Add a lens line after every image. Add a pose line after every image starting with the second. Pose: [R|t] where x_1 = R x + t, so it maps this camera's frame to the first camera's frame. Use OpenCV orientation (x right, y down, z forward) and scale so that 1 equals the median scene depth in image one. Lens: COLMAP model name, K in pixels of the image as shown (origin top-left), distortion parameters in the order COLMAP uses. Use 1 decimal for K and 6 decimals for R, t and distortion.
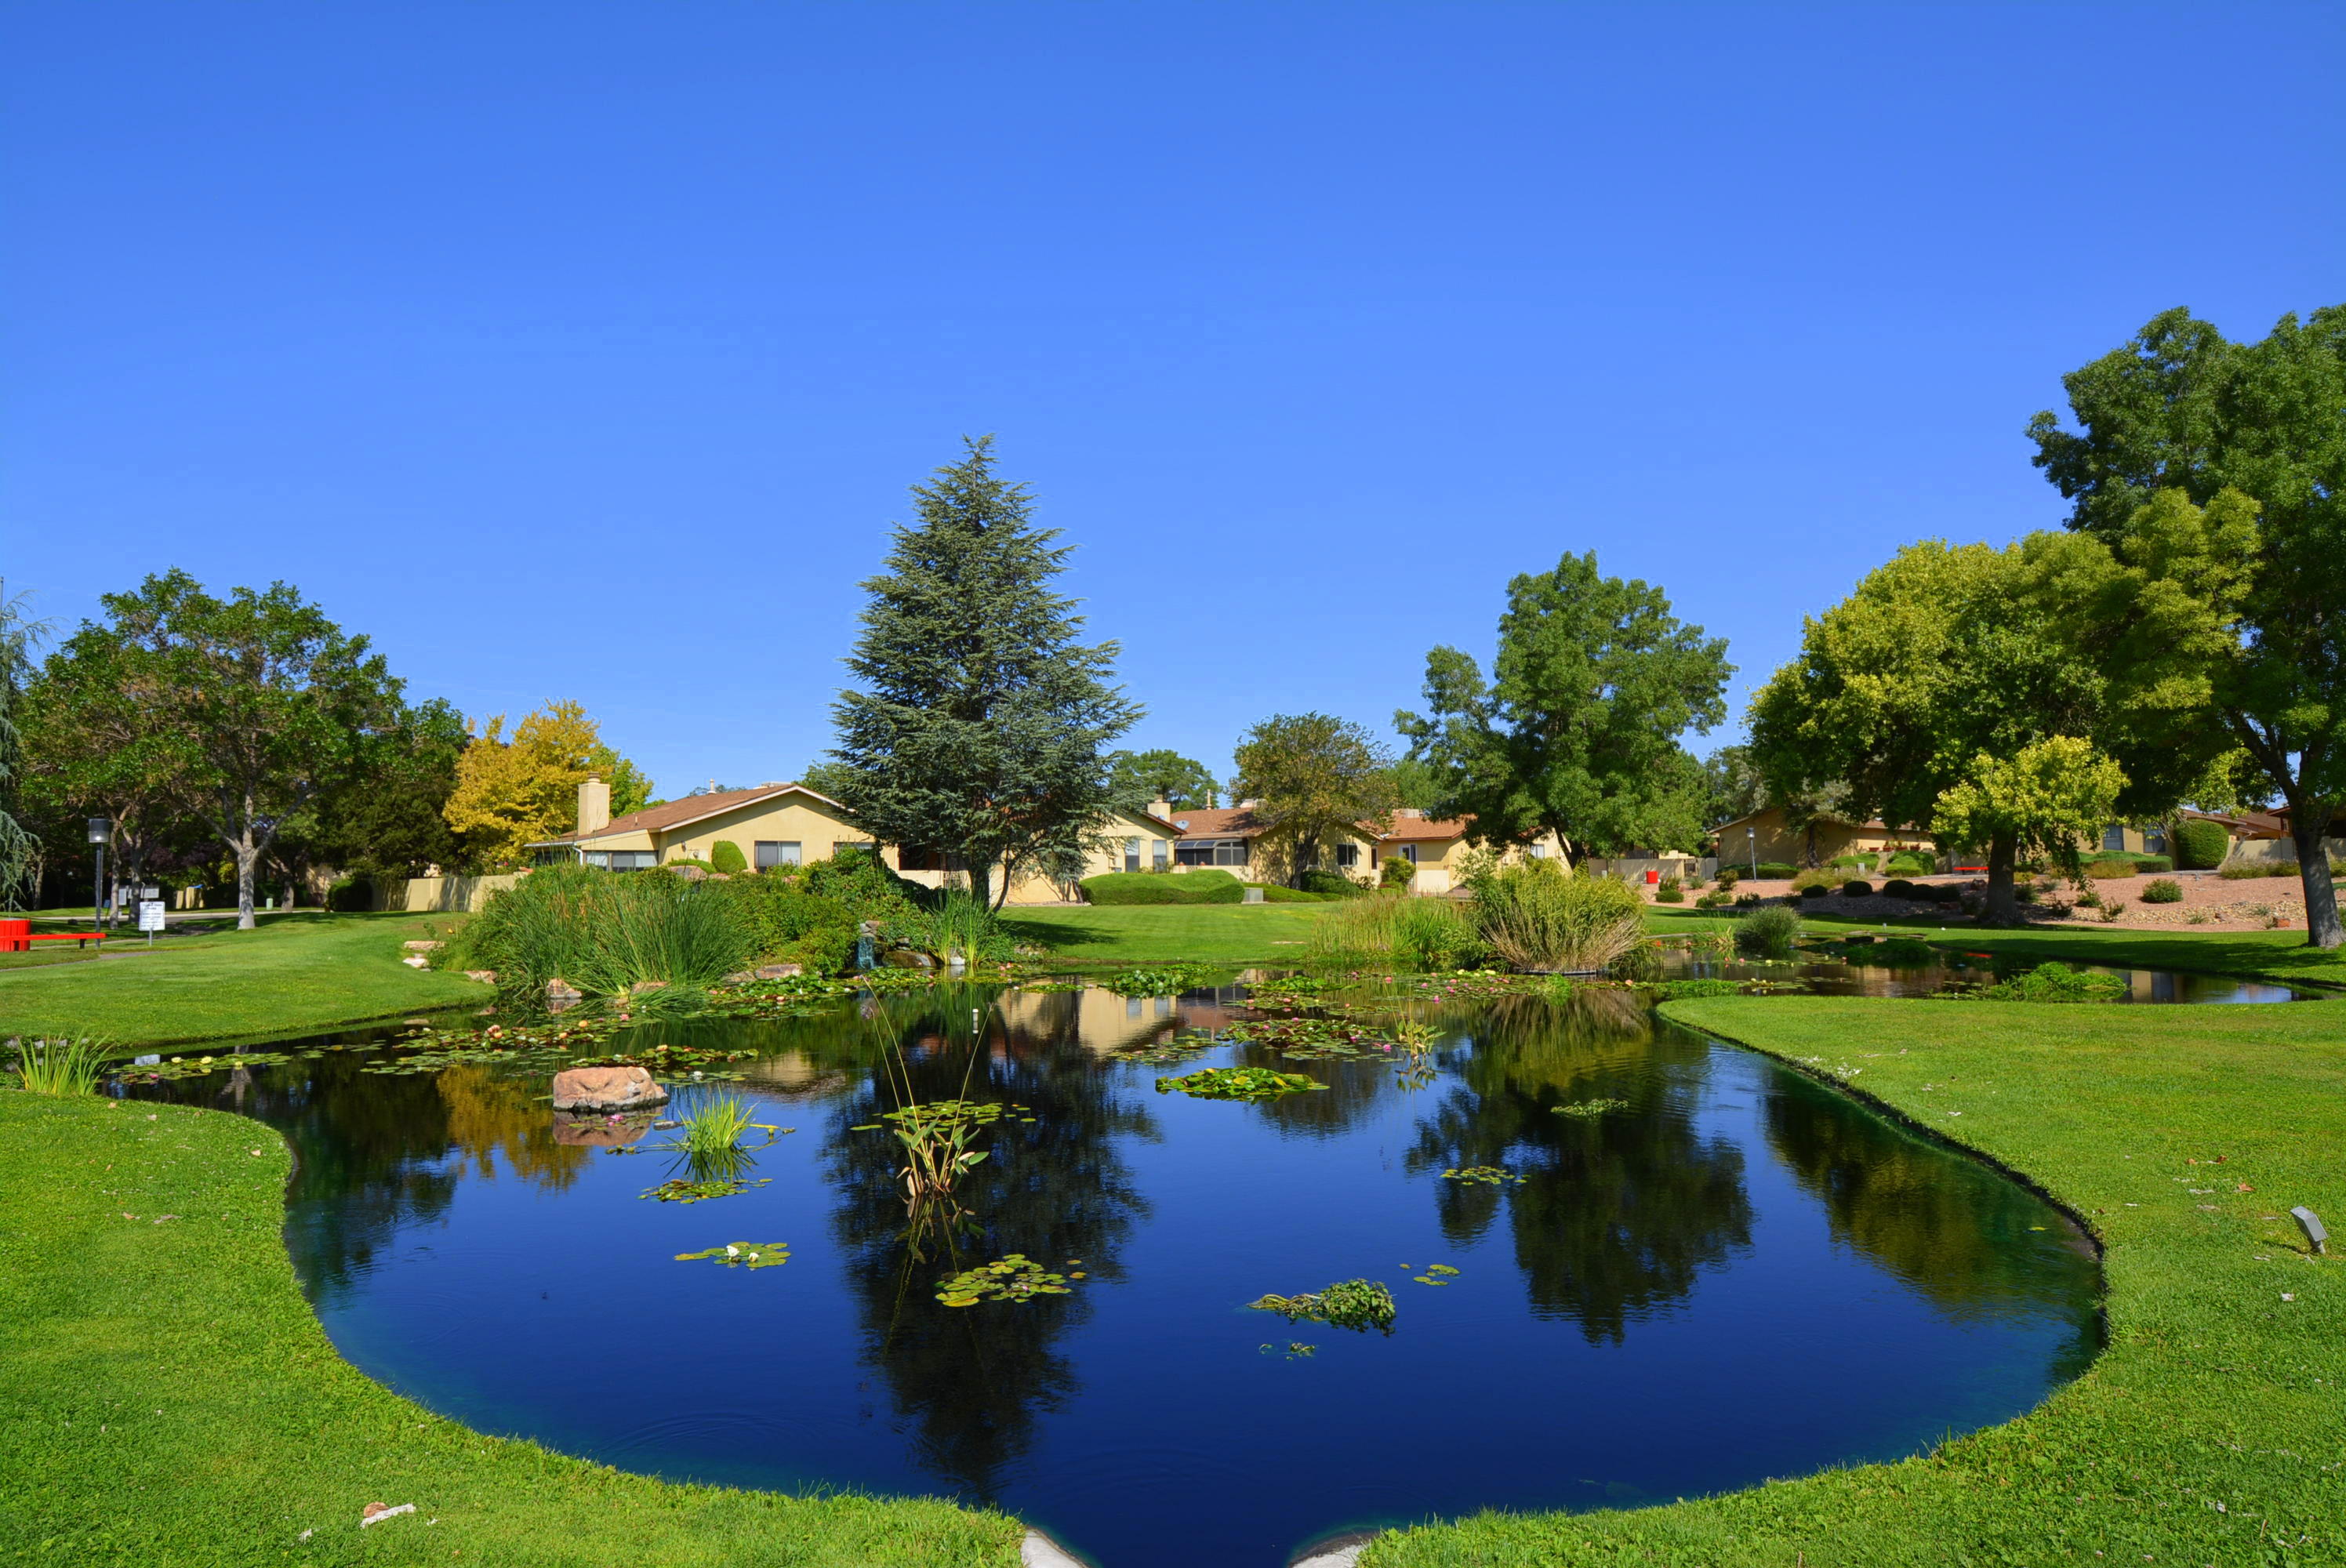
lens RADIAL K [[1371.1, 0, 1173.0], [0, 1371.1, 784.0], [0, 0, 1]] dist [0.016043, 0.000188]
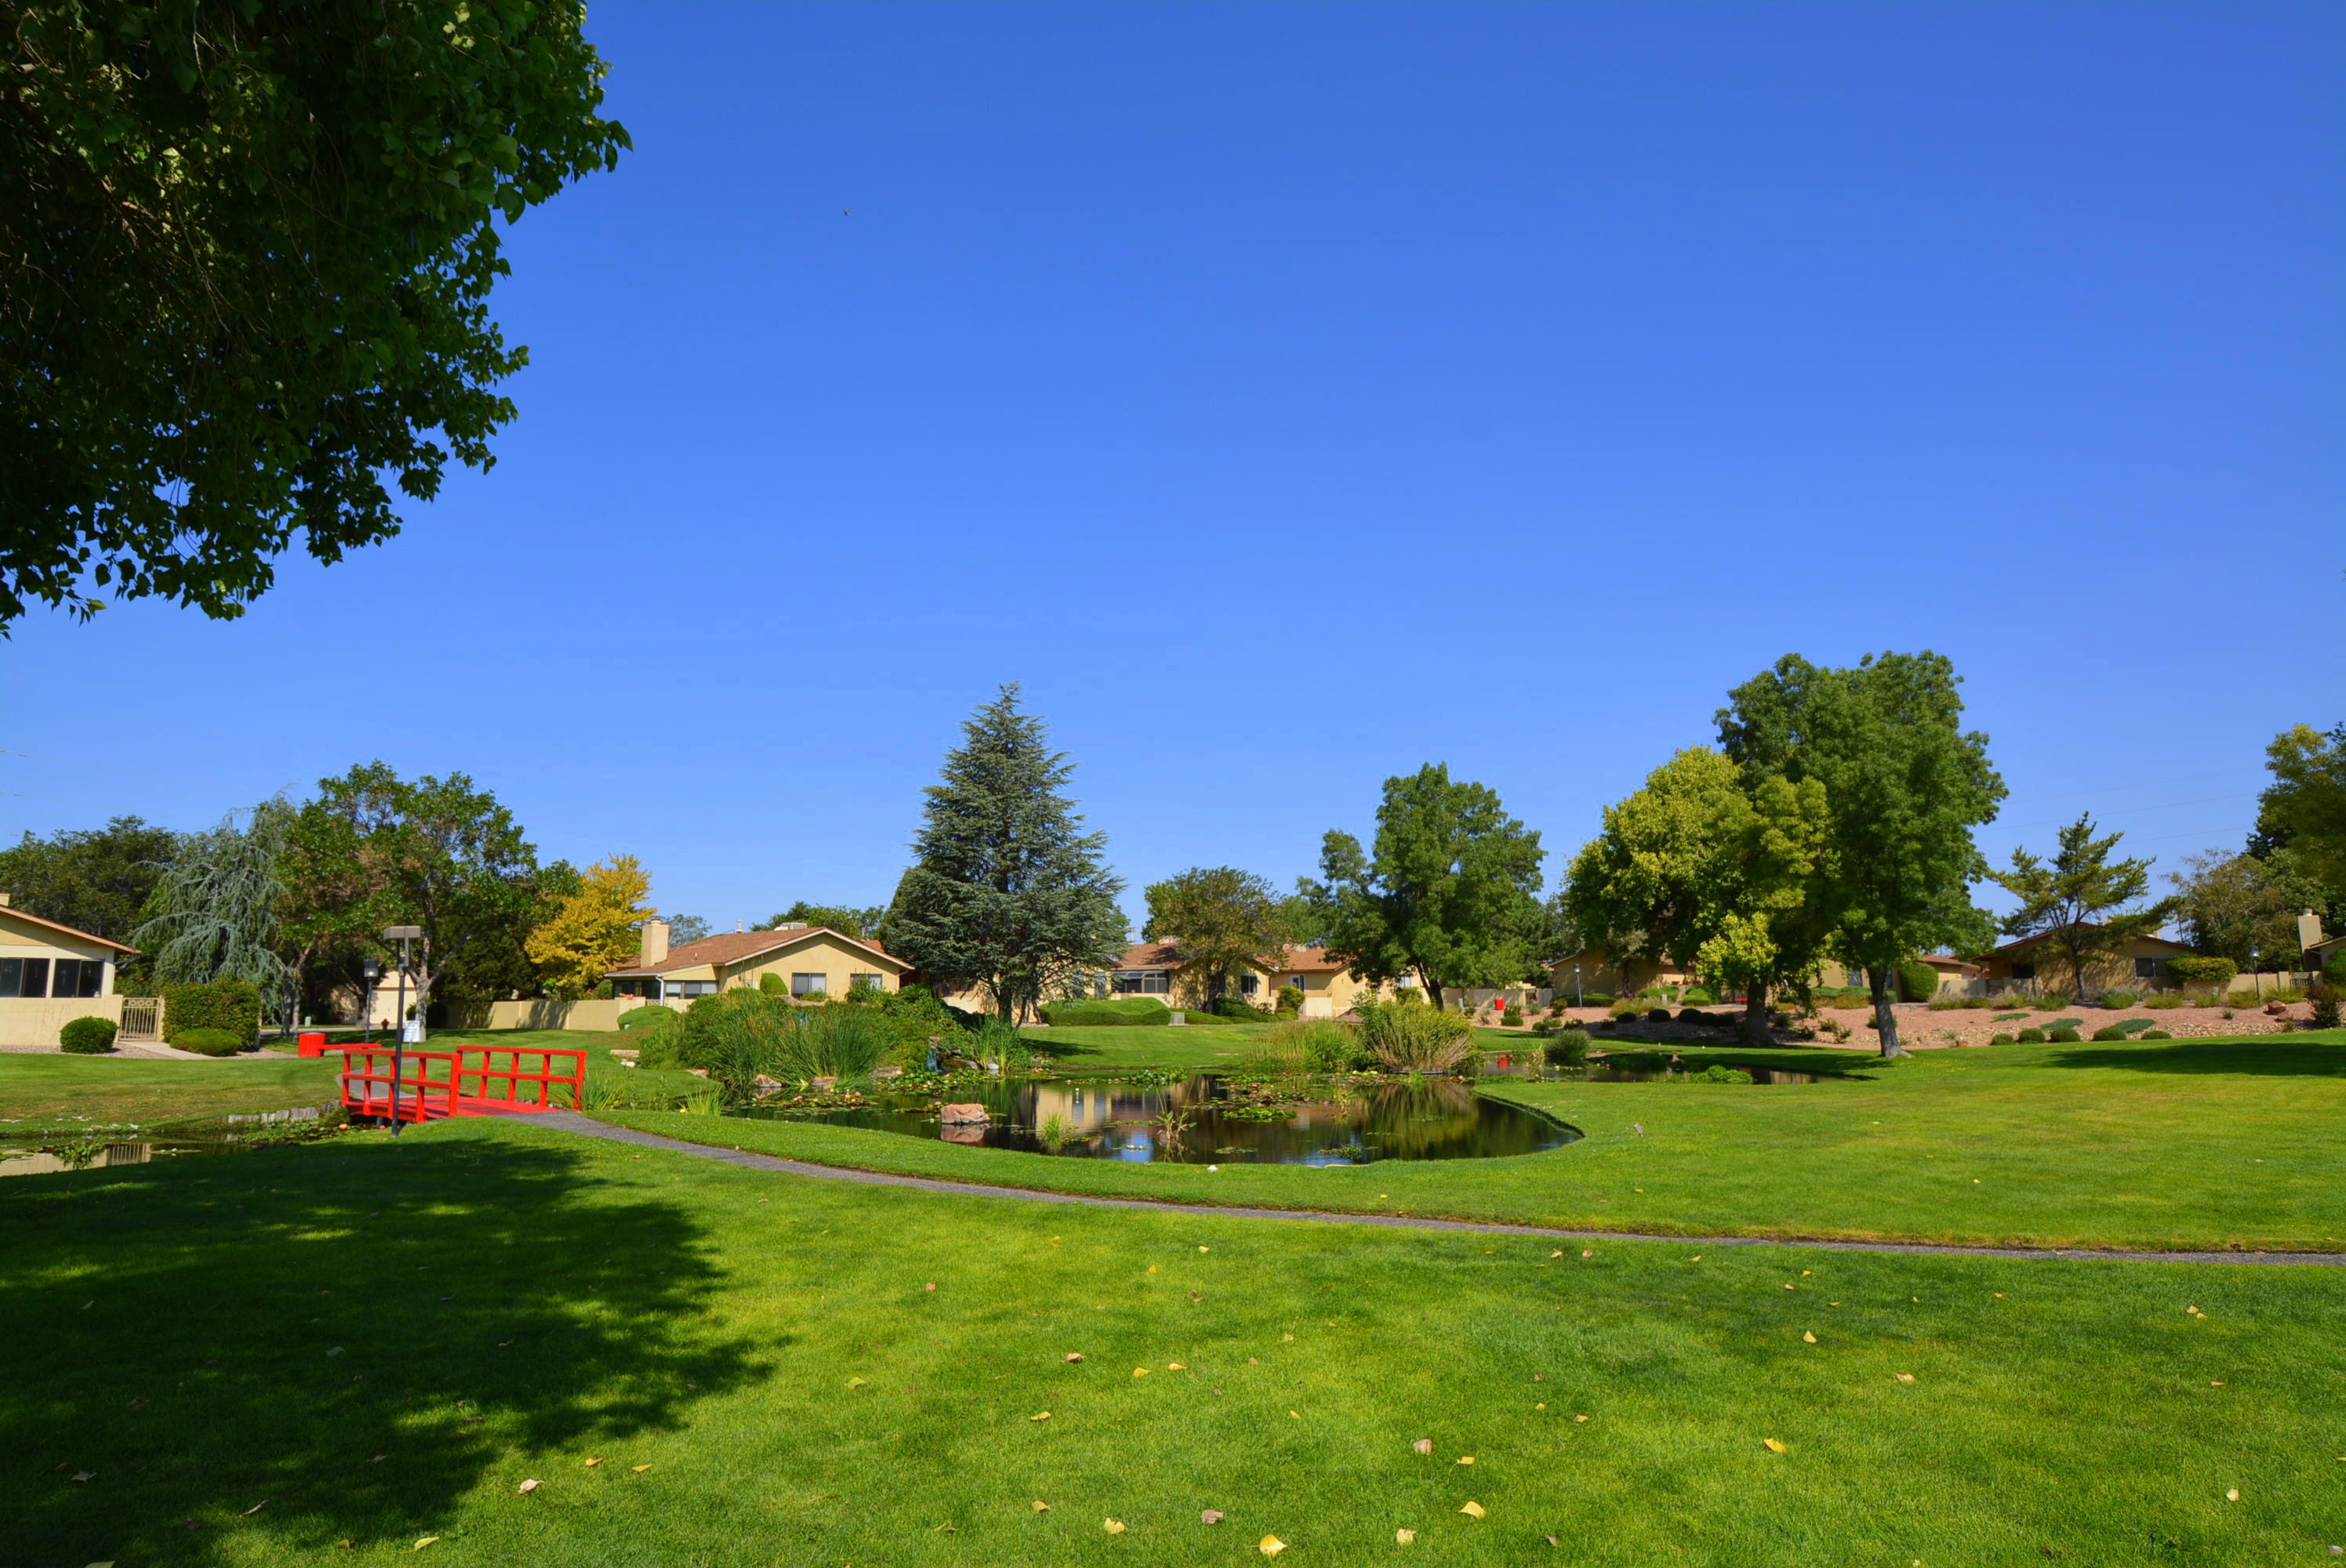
lens RADIAL K [[1371.1, 0, 1173.0], [0, 1371.1, 784.0], [0, 0, 1]] dist [0.016043, 0.000188]
pose [[0.995661, 0.020967, 0.090662, -0.079015], [-0.013025, 0.996096, -0.087314, -0.026298], [-0.092139, 0.085754, 0.992047, -0.300920]]
